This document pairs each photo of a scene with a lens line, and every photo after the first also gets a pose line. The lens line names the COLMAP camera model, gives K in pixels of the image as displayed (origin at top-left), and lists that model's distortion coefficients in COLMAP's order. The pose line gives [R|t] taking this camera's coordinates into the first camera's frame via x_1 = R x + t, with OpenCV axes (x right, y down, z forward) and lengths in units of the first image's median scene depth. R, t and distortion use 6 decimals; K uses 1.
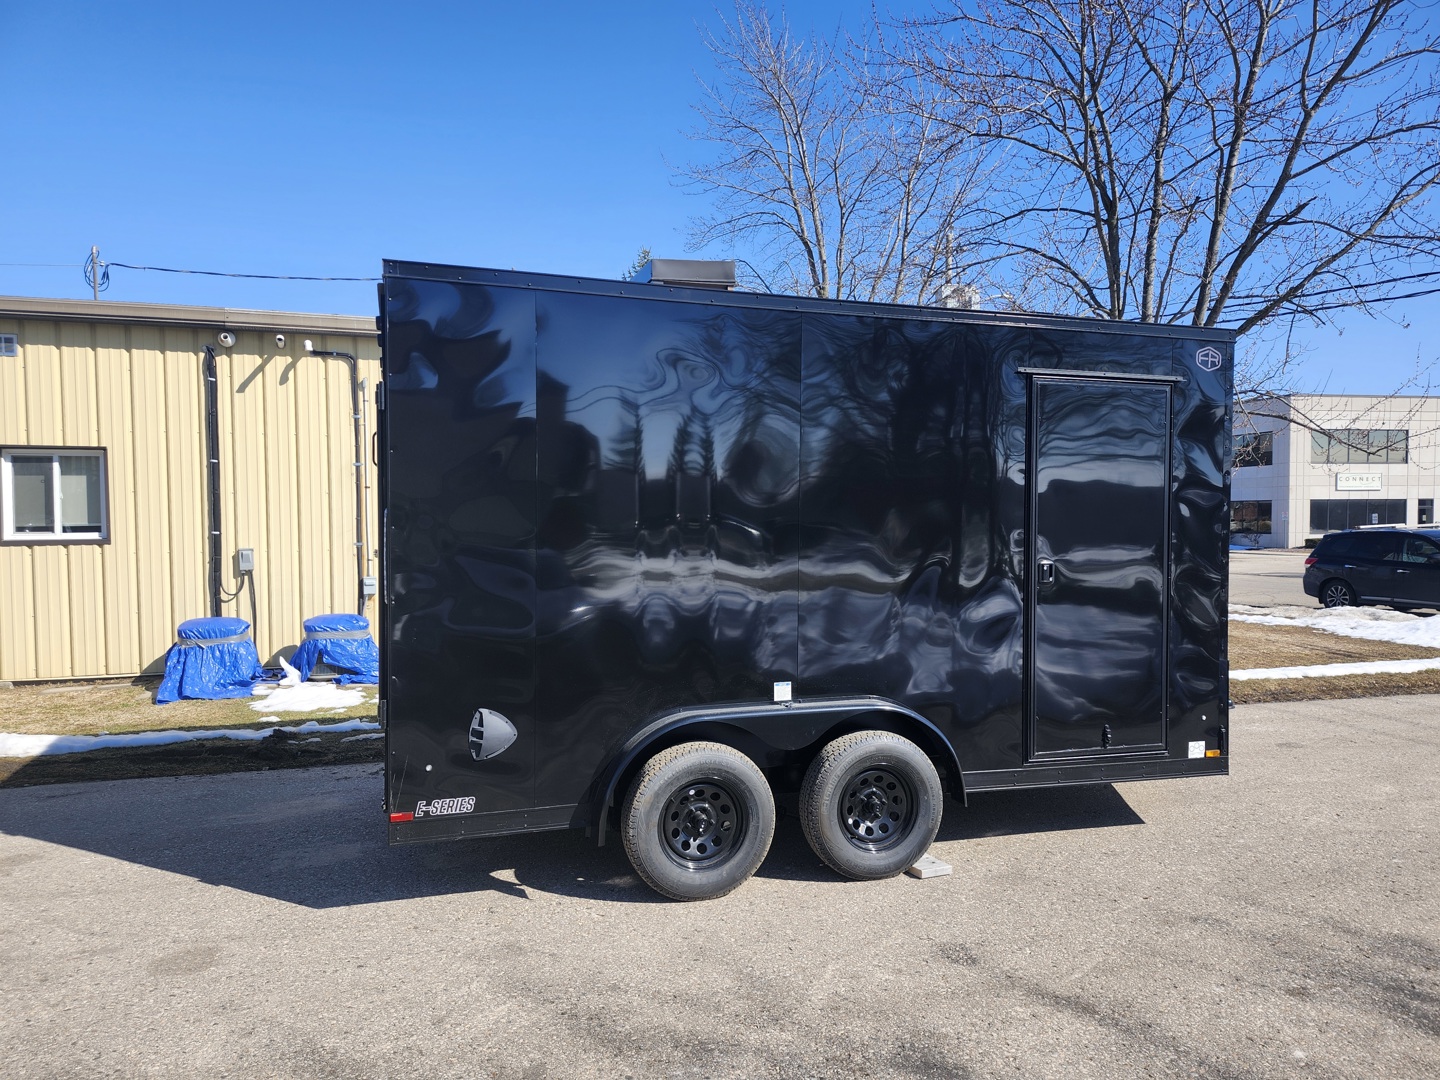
lens RADIAL K [[997.3, 0, 715.4], [0, 997.3, 552.5], [0, 0, 1]] dist [0.068067, -0.070232]
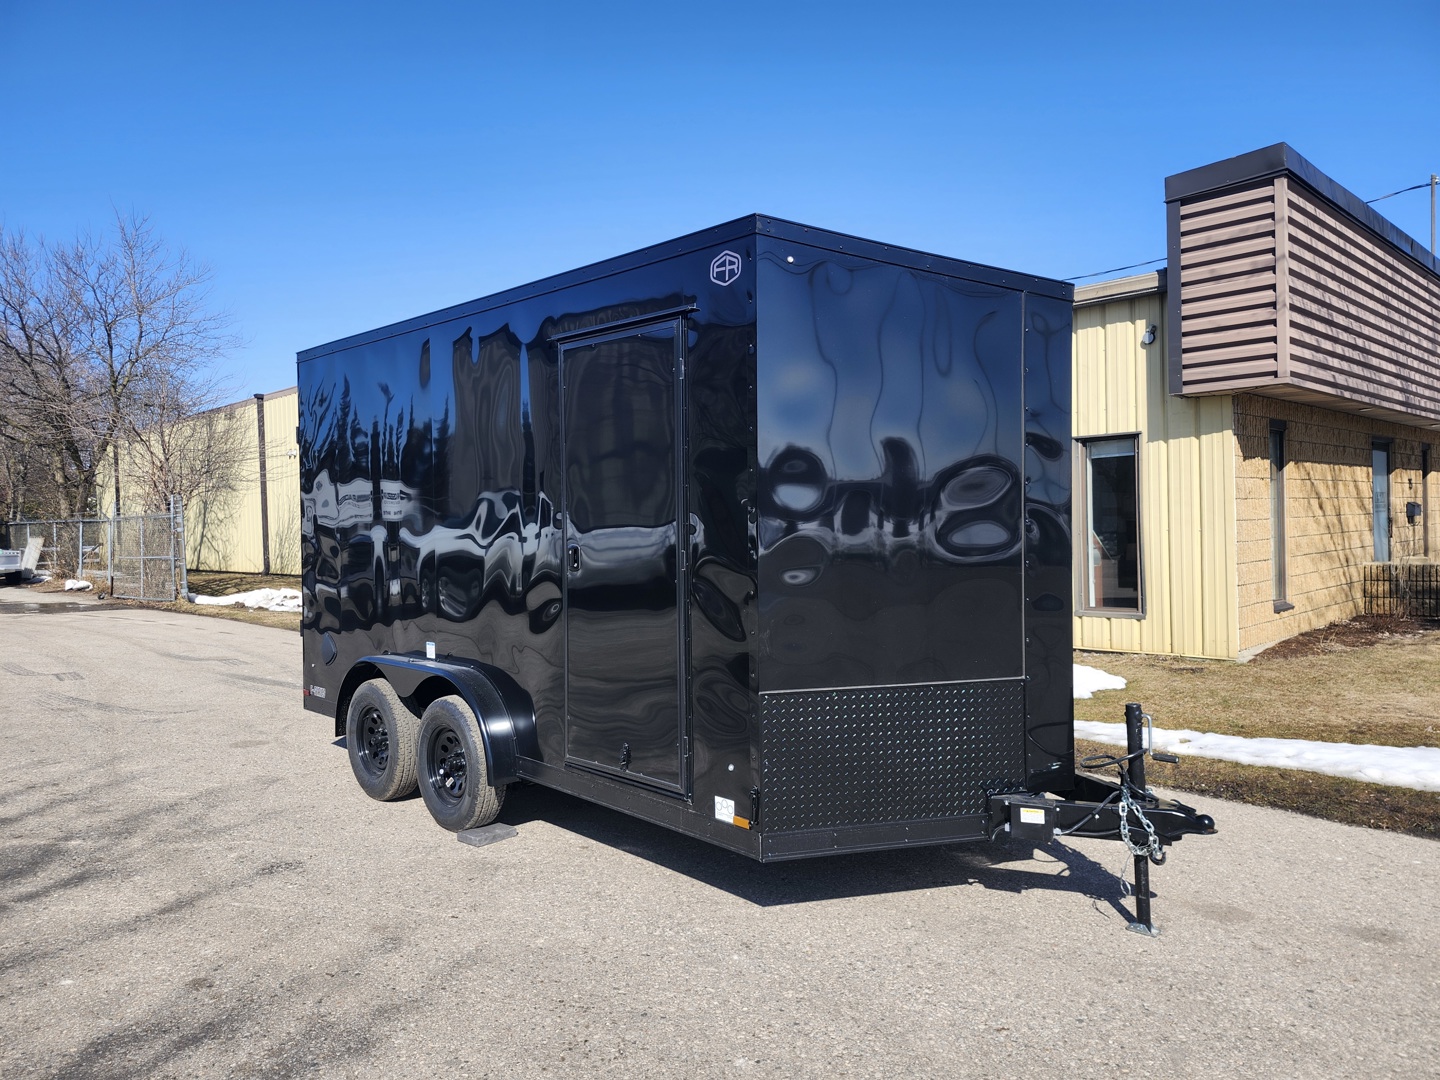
lens RADIAL K [[997.3, 0, 733.8], [0, 997.3, 533.5], [0, 0, 1]] dist [0.068067, -0.070232]
pose [[0.443642, 0.007029, -0.896177, 0.963760], [-0.011023, 0.999936, 0.002386, -0.003816], [0.896136, 0.008820, 0.443691, 0.590237]]
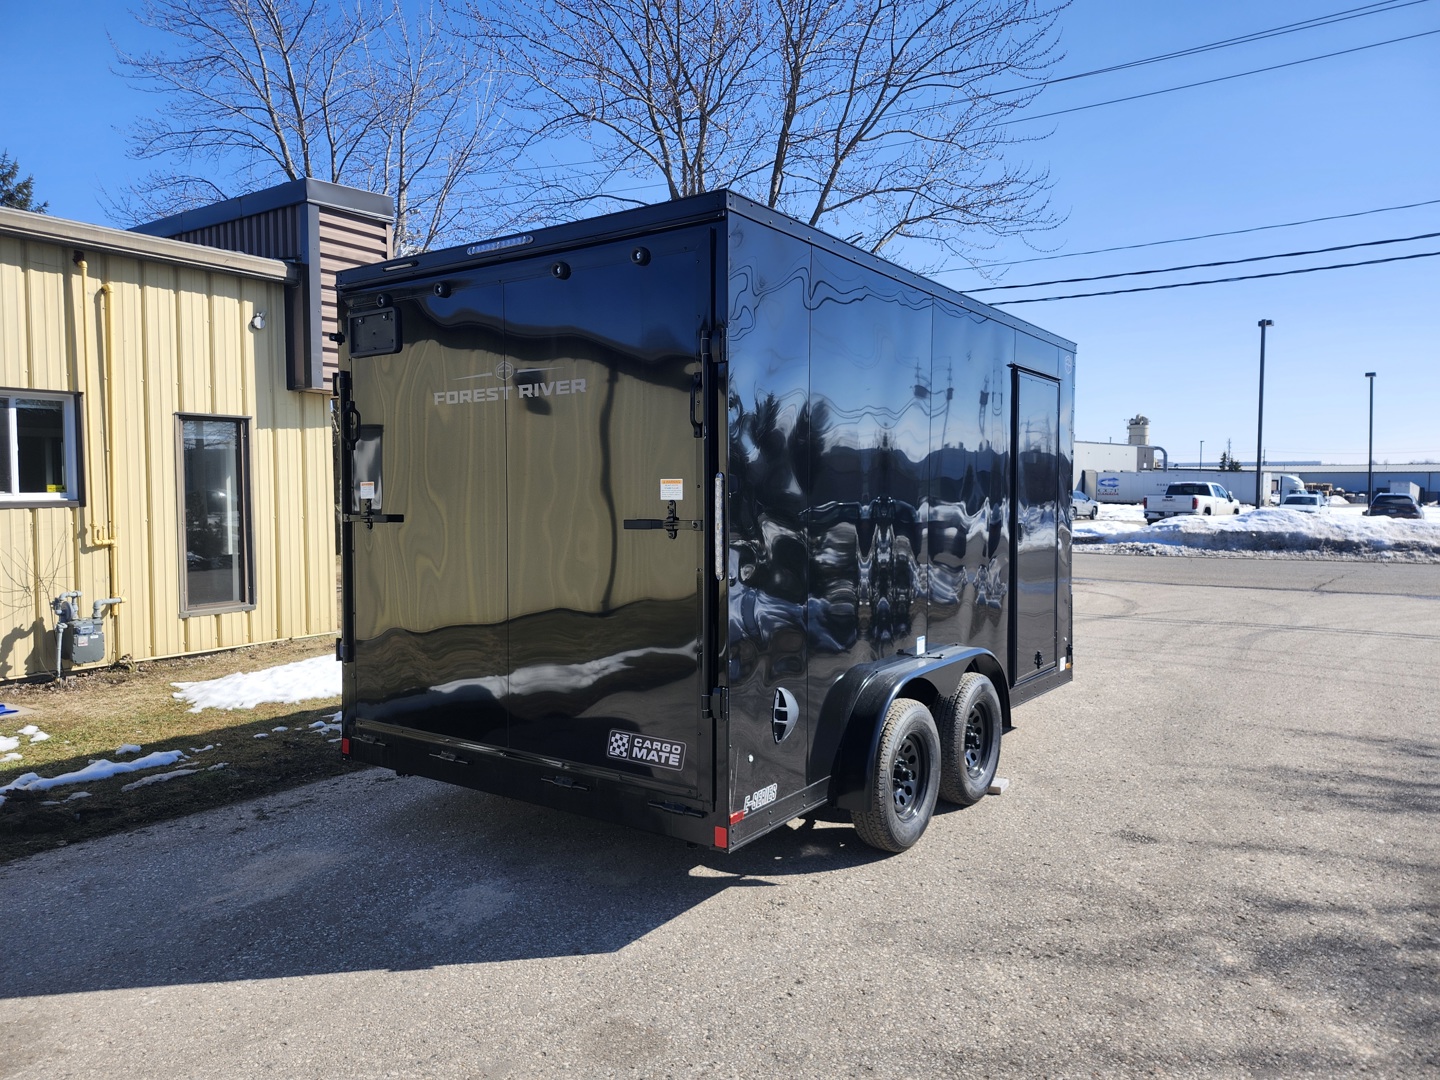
lens RADIAL K [[997.3, 0, 715.9], [0, 997.3, 540.9], [0, 0, 1]] dist [0.068067, -0.070232]
pose [[0.798415, -0.028249, 0.601445, -0.564690], [0.017363, 0.999564, 0.023899, -0.002491], [-0.601857, -0.008638, 0.798557, 0.201206]]
